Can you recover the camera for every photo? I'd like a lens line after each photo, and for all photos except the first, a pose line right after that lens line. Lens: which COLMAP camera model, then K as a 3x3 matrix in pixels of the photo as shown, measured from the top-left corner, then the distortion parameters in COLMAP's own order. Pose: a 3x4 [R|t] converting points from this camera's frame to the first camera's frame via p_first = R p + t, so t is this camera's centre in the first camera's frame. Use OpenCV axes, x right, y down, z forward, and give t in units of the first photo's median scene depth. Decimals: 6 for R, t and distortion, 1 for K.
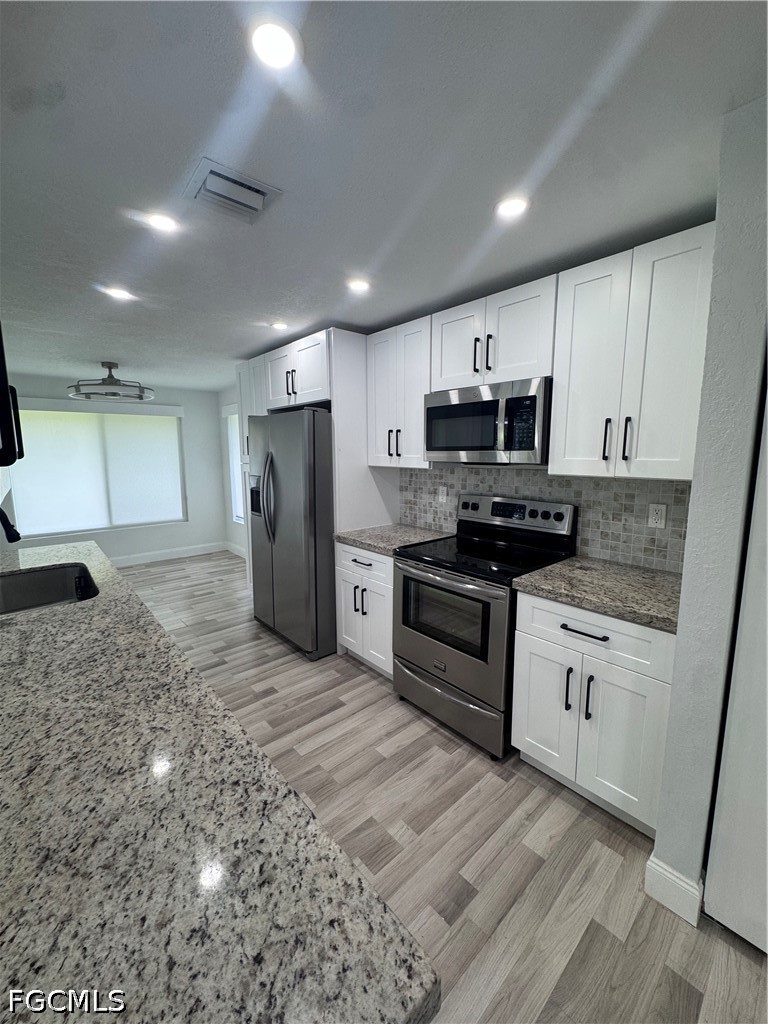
lens RADIAL K [[409.5, 0, 384.0], [0, 409.5, 510.7], [0, 0, 1]] dist [-0.007543, 0.000771]
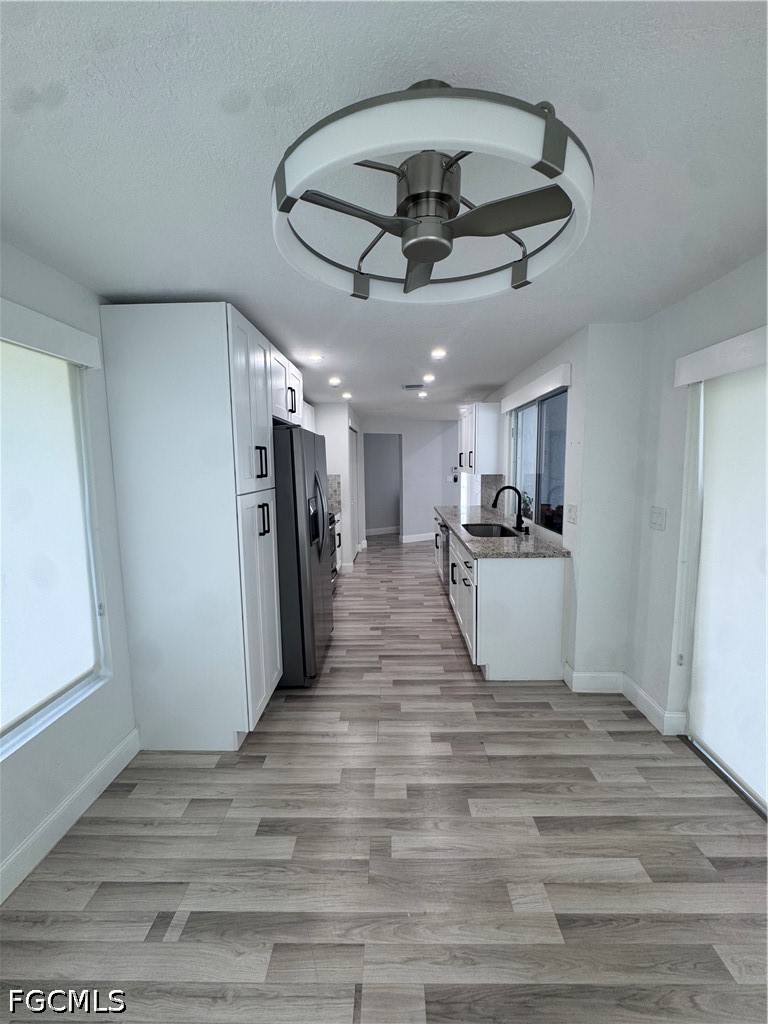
lens RADIAL K [[409.5, 0, 384.0], [0, 409.5, 510.7], [0, 0, 1]] dist [-0.007543, 0.000771]
pose [[-0.731767, -0.064632, 0.678484, -1.361684], [0.113119, 0.970169, 0.214420, -0.304525], [-0.672102, 0.233654, -0.702627, 2.033337]]
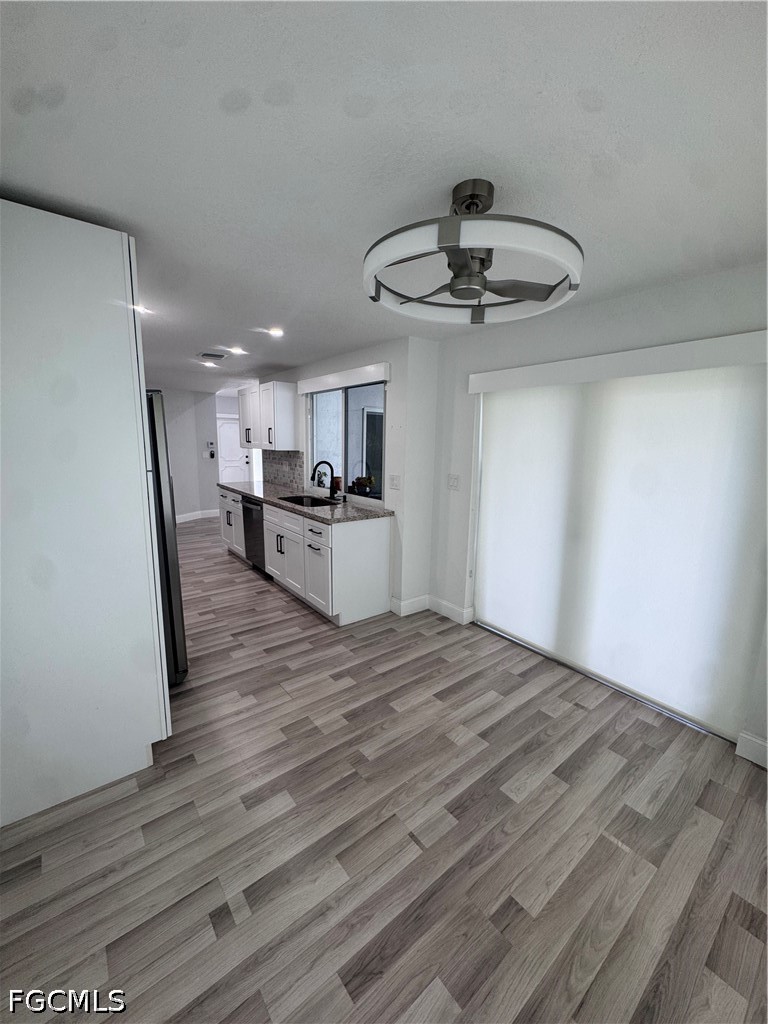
lens RADIAL K [[409.5, 0, 384.0], [0, 409.5, 510.7], [0, 0, 1]] dist [-0.007543, 0.000771]
pose [[-0.998208, -0.025671, 0.054055, -1.021828], [-0.007886, 0.951864, 0.306420, -0.345824], [-0.059319, 0.305444, -0.950360, 2.314802]]
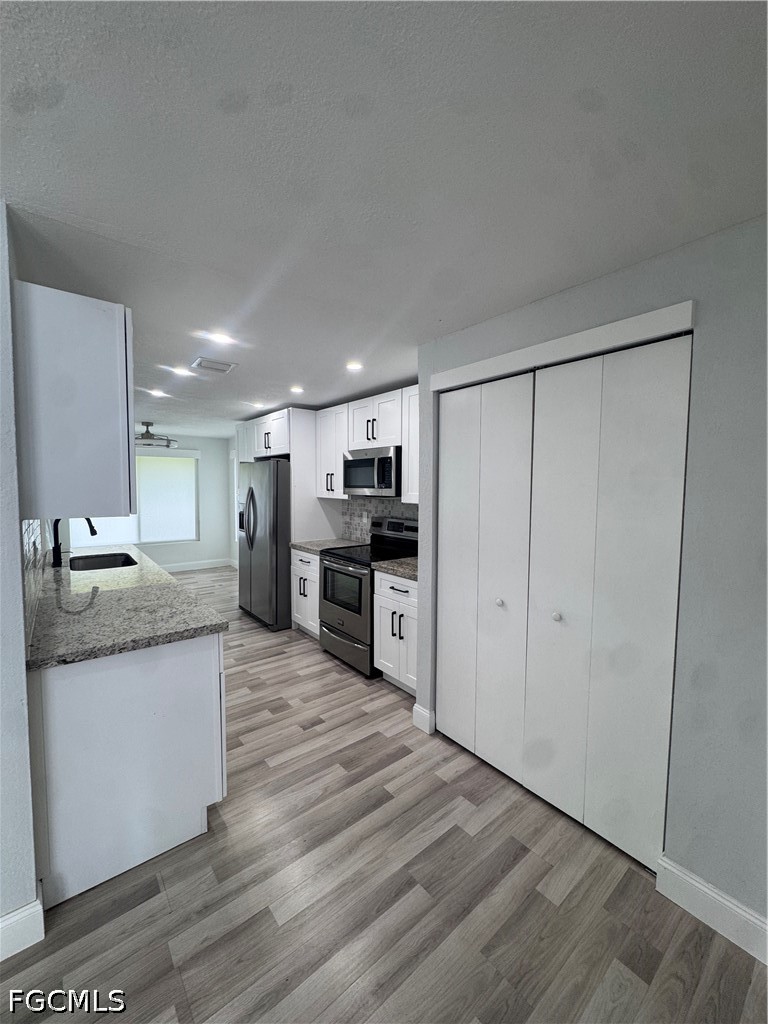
lens RADIAL K [[409.5, 0, 384.0], [0, 409.5, 510.7], [0, 0, 1]] dist [-0.007543, 0.000771]
pose [[0.998952, 0.011533, -0.044298, 0.329908], [-0.015109, 0.996578, -0.081264, 0.065660], [0.043209, 0.081848, 0.995708, -0.542918]]
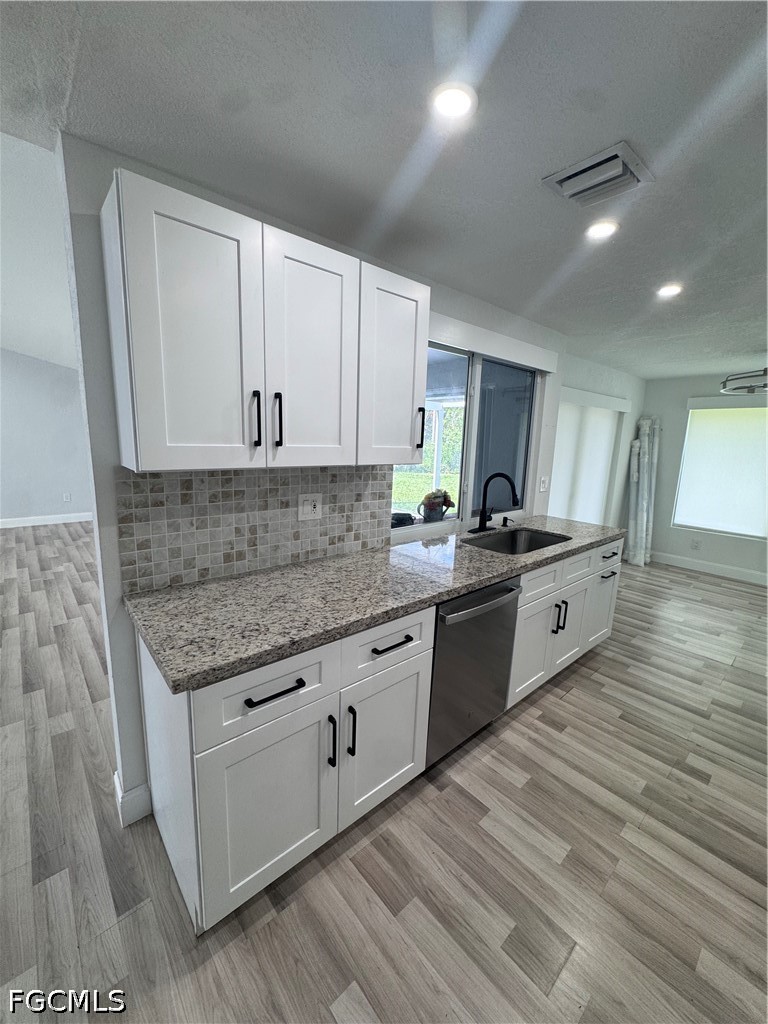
lens RADIAL K [[409.5, 0, 384.0], [0, 409.5, 510.7], [0, 0, 1]] dist [-0.007543, 0.000771]
pose [[-0.003549, 0.180052, -0.983651, 0.389964], [-0.173167, 0.968685, 0.177938, -0.062766], [0.984886, 0.170967, 0.027741, 0.345499]]
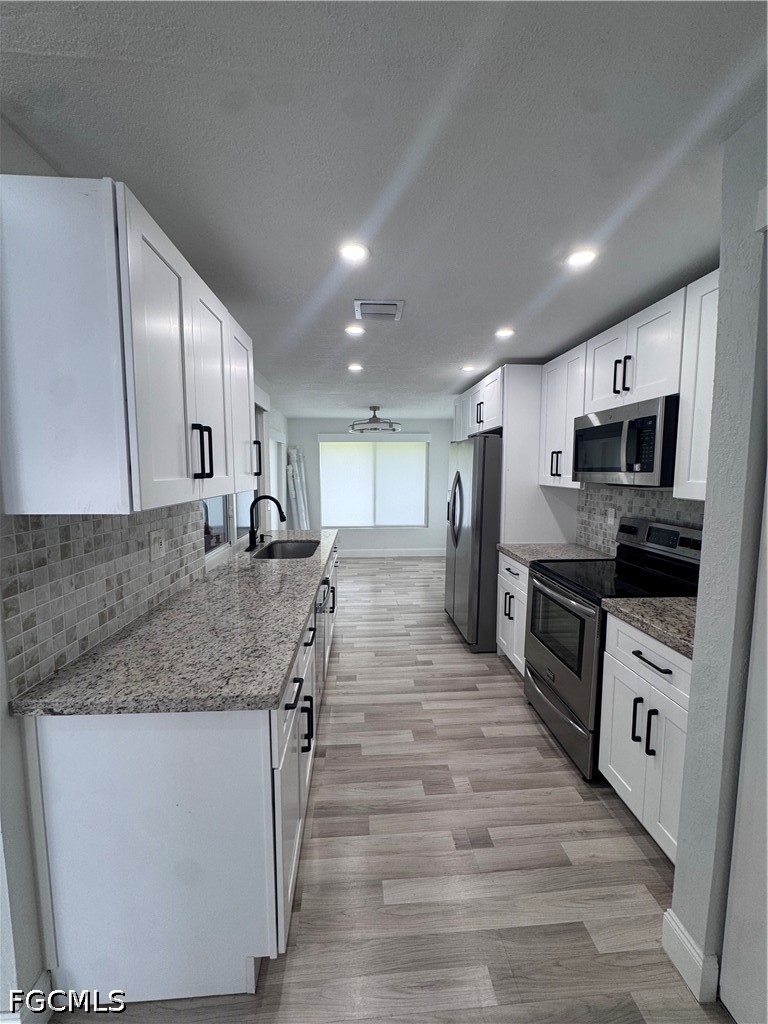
lens RADIAL K [[409.5, 0, 384.0], [0, 409.5, 510.7], [0, 0, 1]] dist [-0.007543, 0.000771]
pose [[0.791643, 0.062907, -0.607736, 0.364535], [-0.089059, 0.995943, -0.012919, 0.008632], [0.604458, 0.064352, 0.794034, -0.106722]]
